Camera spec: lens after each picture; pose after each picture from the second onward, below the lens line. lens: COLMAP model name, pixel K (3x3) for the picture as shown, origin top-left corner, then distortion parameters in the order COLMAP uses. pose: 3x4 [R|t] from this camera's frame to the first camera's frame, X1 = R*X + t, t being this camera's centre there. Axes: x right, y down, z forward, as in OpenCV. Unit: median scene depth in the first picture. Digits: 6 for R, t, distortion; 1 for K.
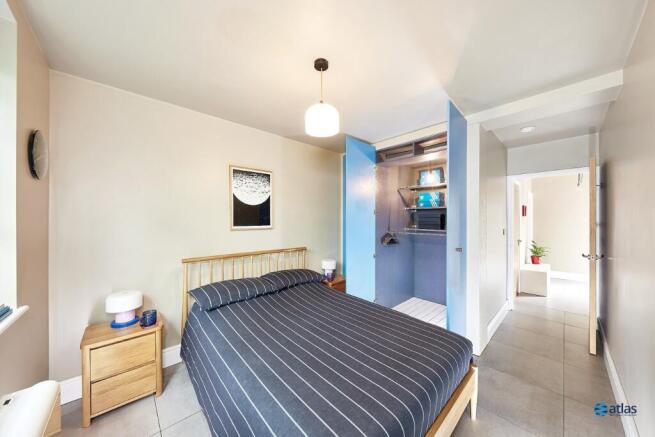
lens RADIAL K [[226.0, 0, 327.5], [0, 226.0, 218.5], [0, 0, 1]] dist [0.000652, 0.000070]
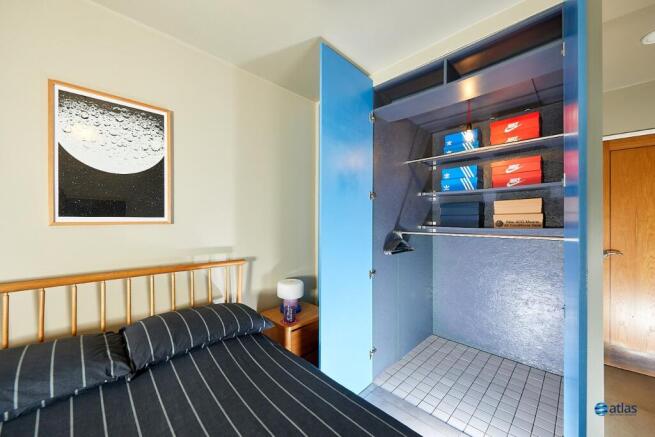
lens RADIAL K [[254.4, 0, 327.5], [0, 254.4, 218.5], [0, 0, 1]] dist [-0.000211, -0.000016]
pose [[0.999293, 0.001256, 0.037589, 0.086064], [-0.001197, 0.999998, -0.001589, 0.033500], [-0.037591, 0.001543, 0.999292, 0.422139]]
